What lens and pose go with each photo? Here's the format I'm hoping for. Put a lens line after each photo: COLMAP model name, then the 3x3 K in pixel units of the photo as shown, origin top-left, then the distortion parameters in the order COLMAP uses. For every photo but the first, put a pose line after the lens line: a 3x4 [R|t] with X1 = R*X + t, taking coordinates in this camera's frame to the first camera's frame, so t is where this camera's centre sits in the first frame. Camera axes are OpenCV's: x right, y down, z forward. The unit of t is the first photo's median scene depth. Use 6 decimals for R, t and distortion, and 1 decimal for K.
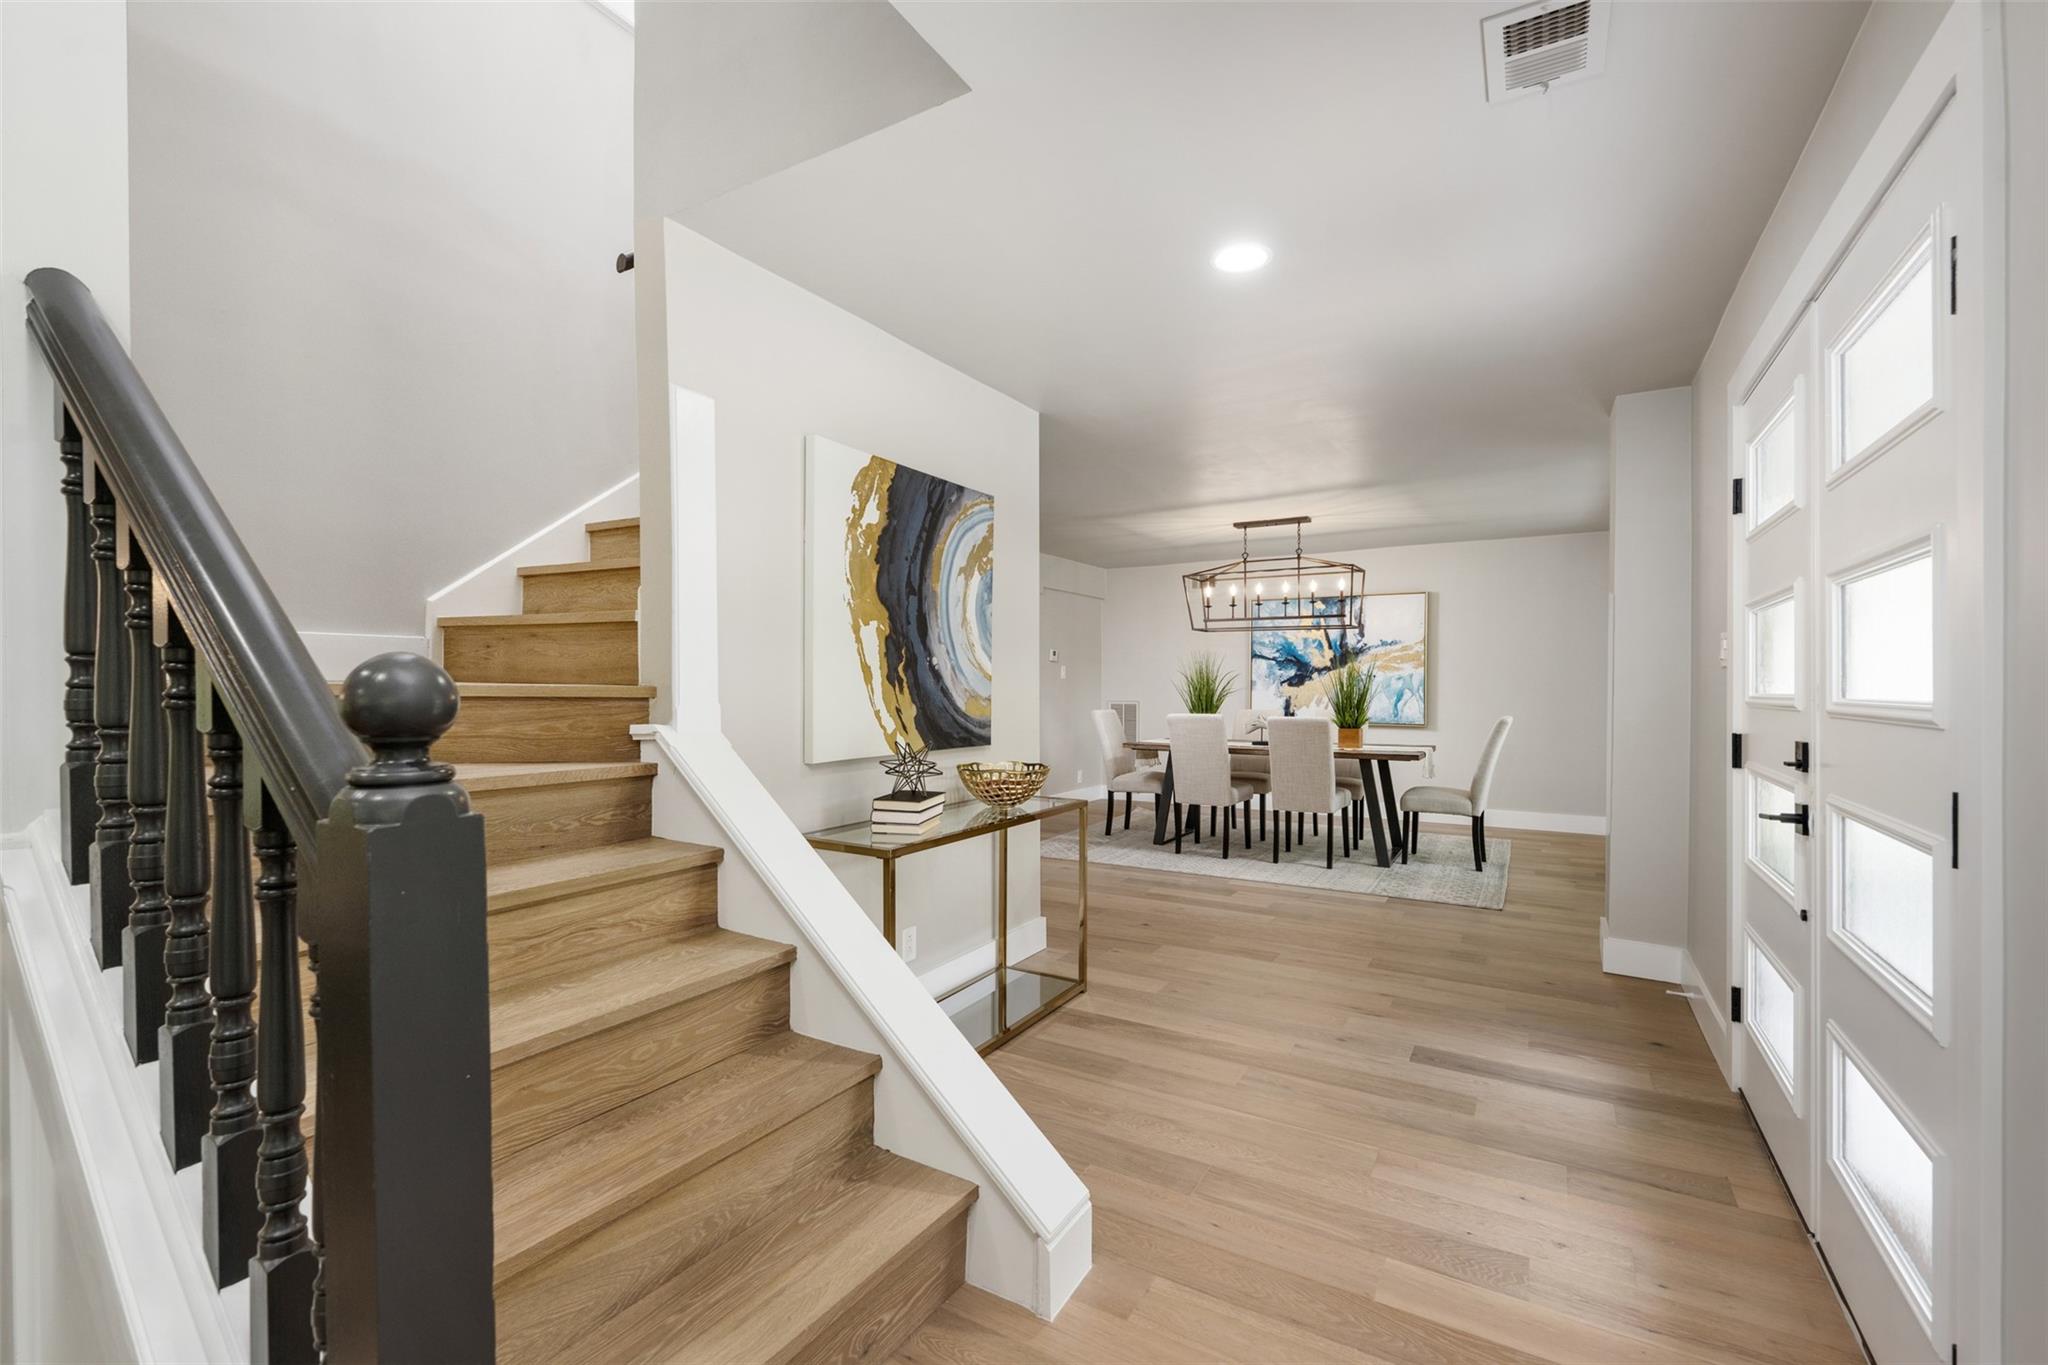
lens RADIAL K [[881.1, 0, 1024.0], [0, 881.1, 682.5], [0, 0, 1]] dist [0.000073, -0.000063]
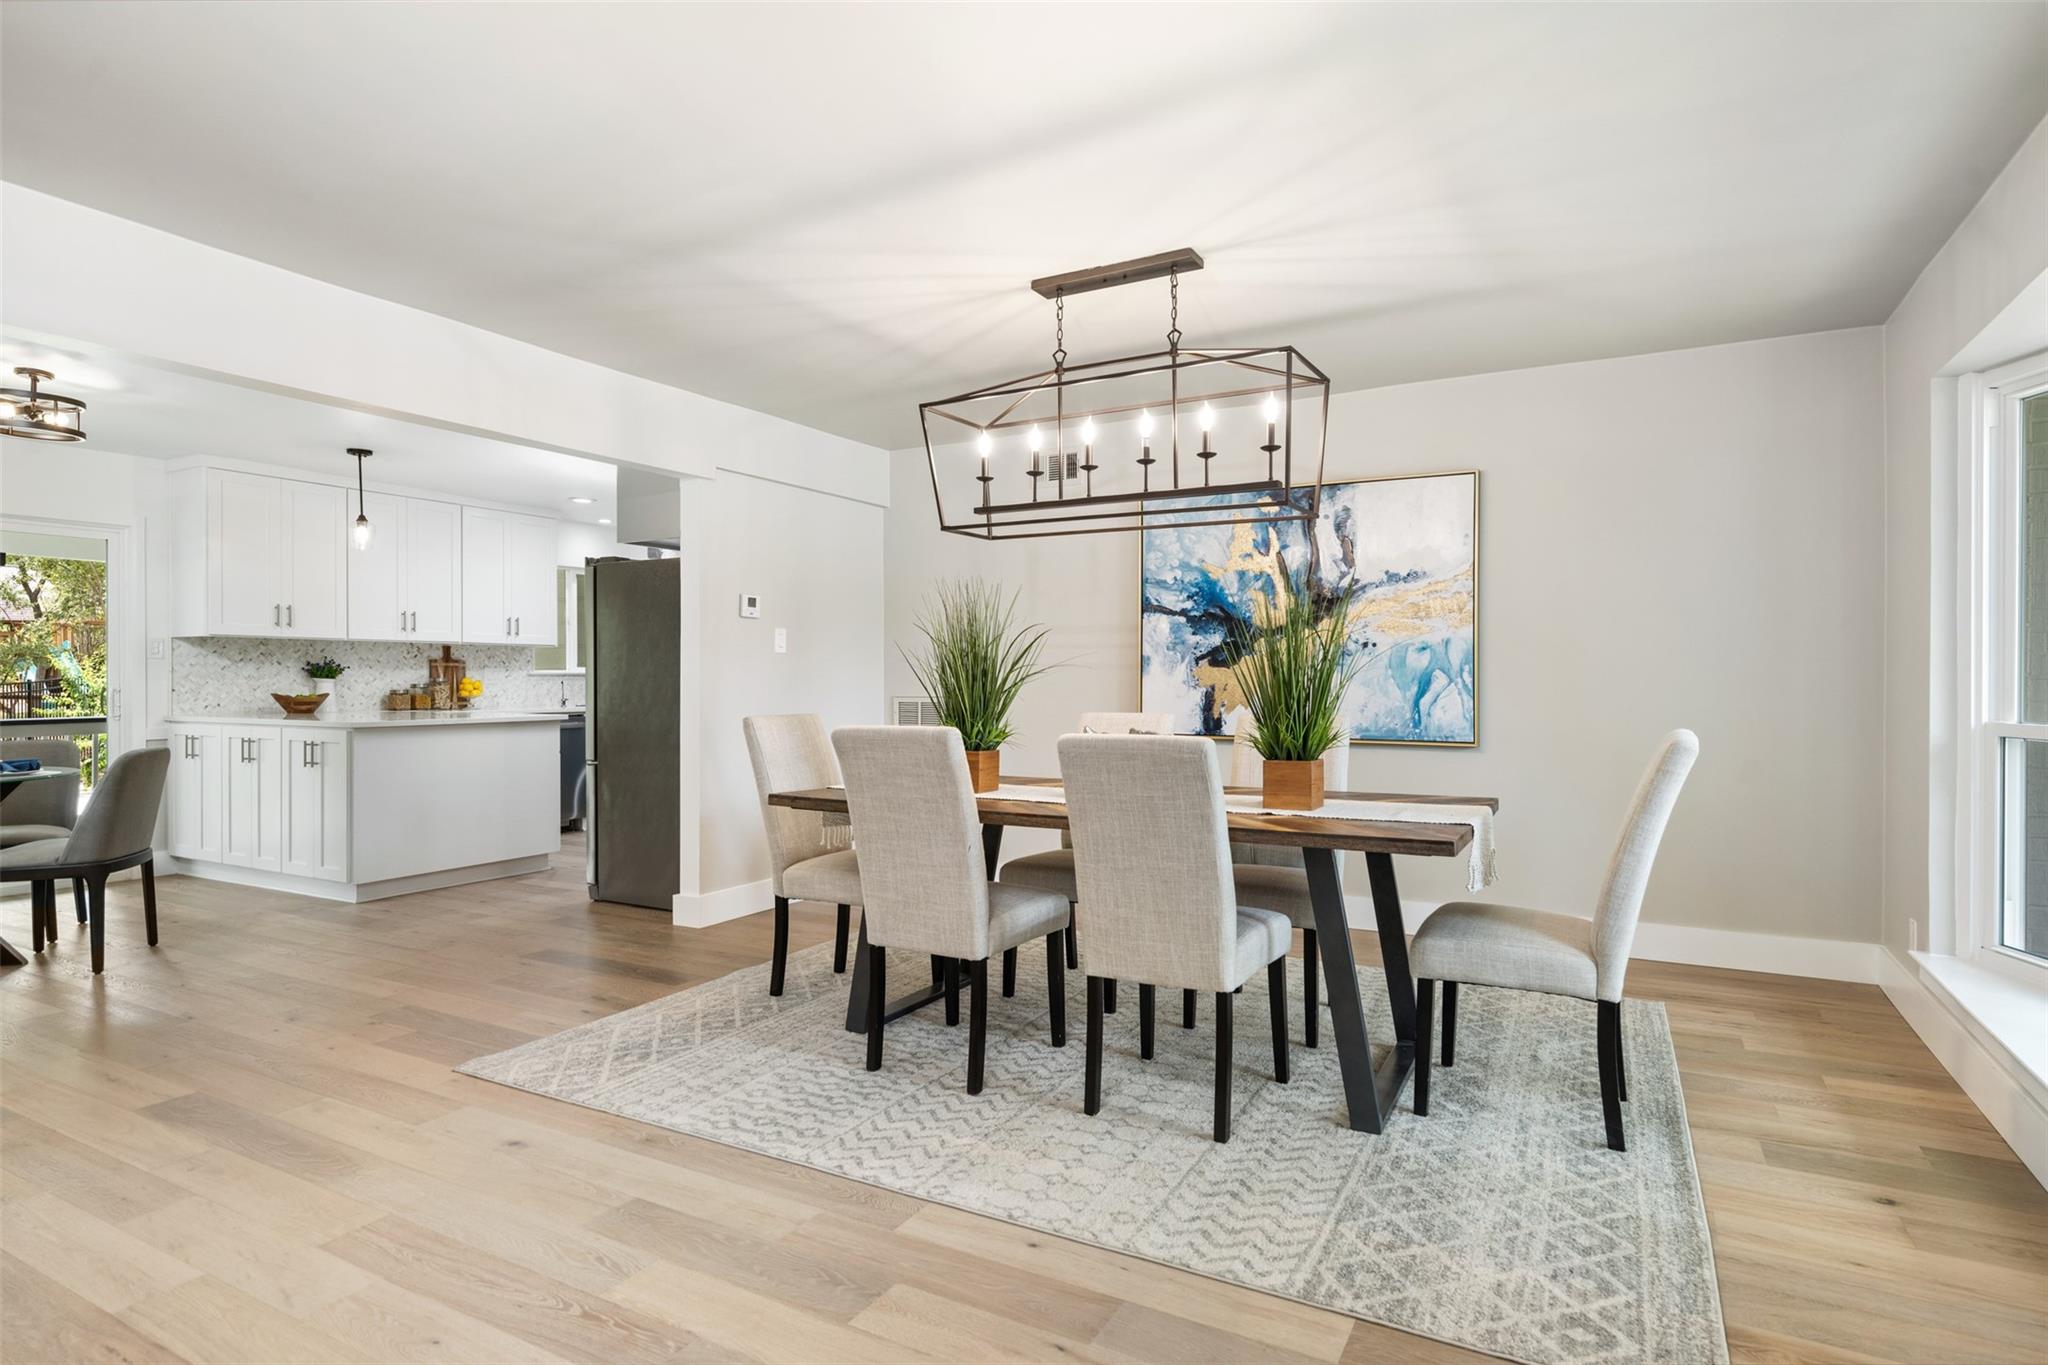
lens RADIAL K [[1085.4, 0, 1024.0], [0, 1085.4, 682.5], [0, 0, 1]] dist [0.000807, 0.000453]
pose [[0.999572, -0.003458, 0.029064, 0.183056], [0.003326, 0.999984, 0.004588, 0.010819], [-0.029079, -0.004489, 0.999567, 0.395800]]
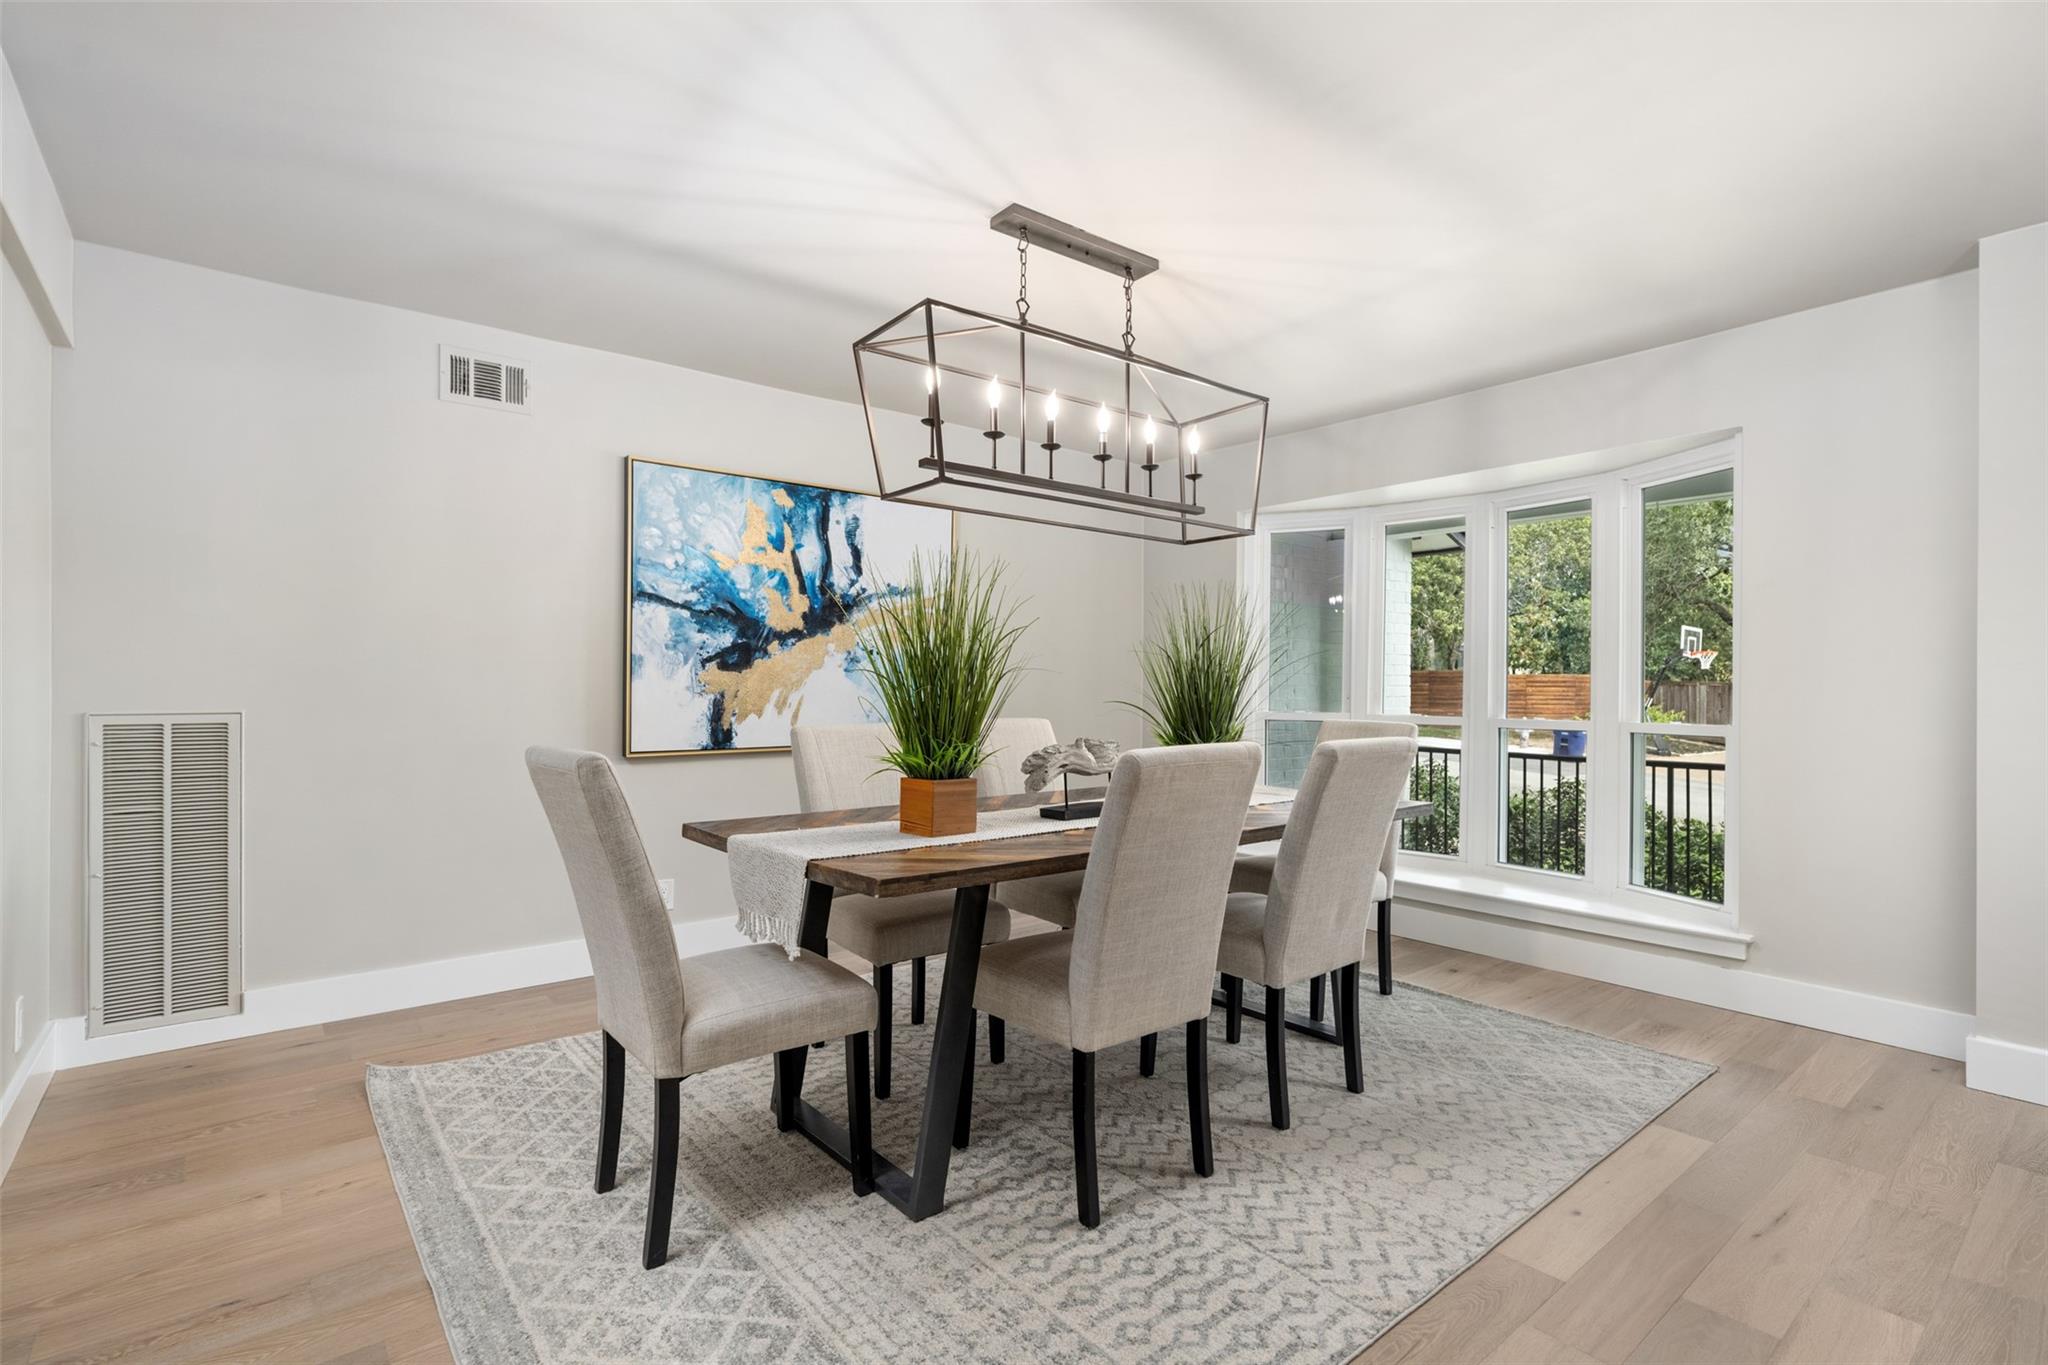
lens RADIAL K [[968.1, 0, 1024.0], [0, 968.1, 682.5], [0, 0, 1]] dist [-0.001243, -0.000026]
pose [[0.342067, 0.005268, 0.939661, -0.106973], [-0.003584, 0.999984, -0.004301, 0.012619], [-0.939669, -0.001896, 0.342080, 0.723332]]
